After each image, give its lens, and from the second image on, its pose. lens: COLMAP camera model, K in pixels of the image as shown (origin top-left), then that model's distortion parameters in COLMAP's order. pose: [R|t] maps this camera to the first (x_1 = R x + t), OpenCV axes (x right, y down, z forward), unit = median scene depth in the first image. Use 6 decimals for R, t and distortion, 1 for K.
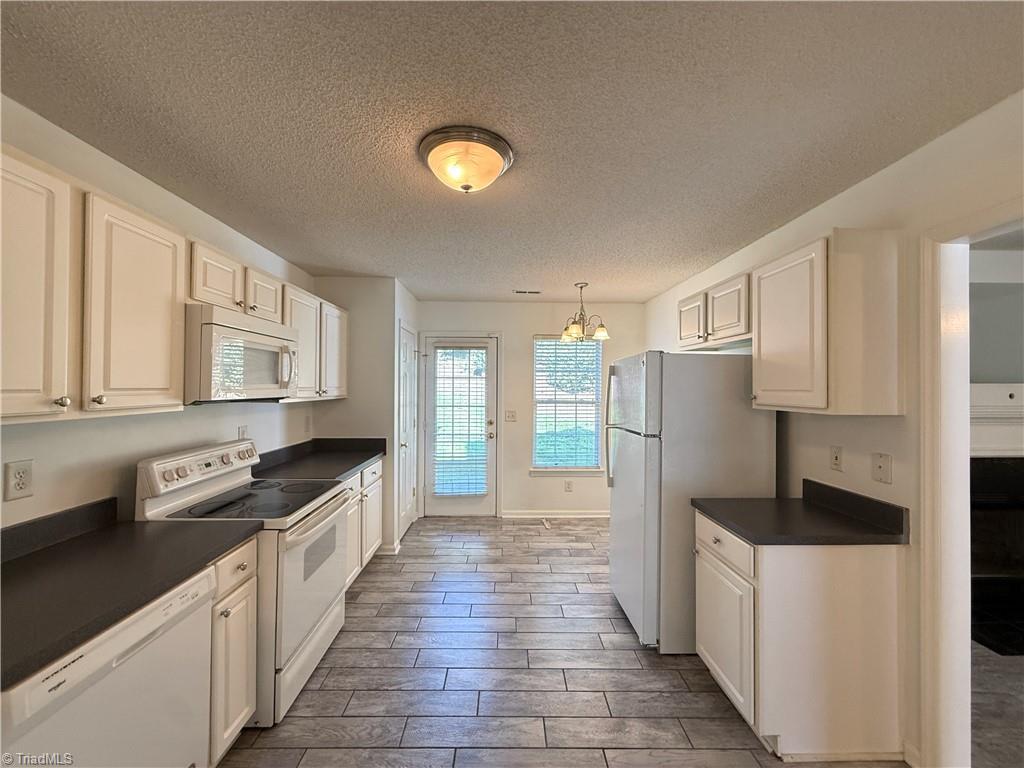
lens RADIAL K [[407.5, 0, 508.9], [0, 407.5, 383.4], [0, 0, 1]] dist [0.000476, 0.000061]
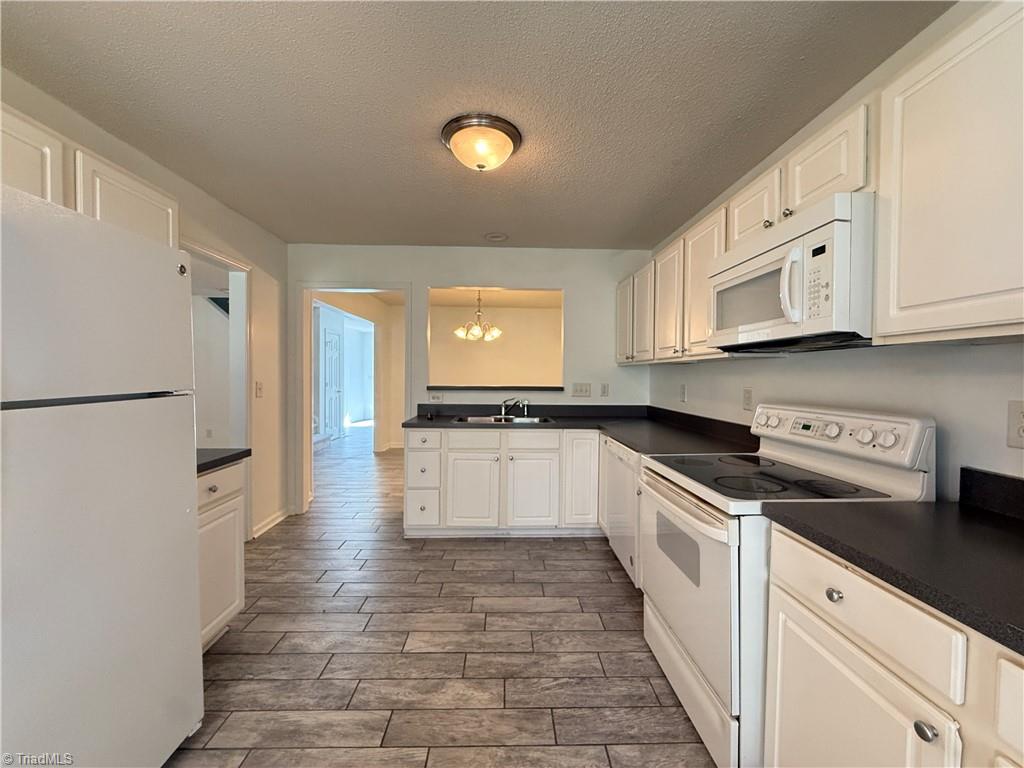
lens RADIAL K [[407.5, 0, 508.9], [0, 407.5, 383.4], [0, 0, 1]] dist [0.000476, 0.000061]
pose [[-0.999915, -0.012954, -0.001559, -0.159710], [-0.012973, 0.999837, 0.012522, 0.115417], [0.001397, 0.012541, -0.999920, 1.846580]]
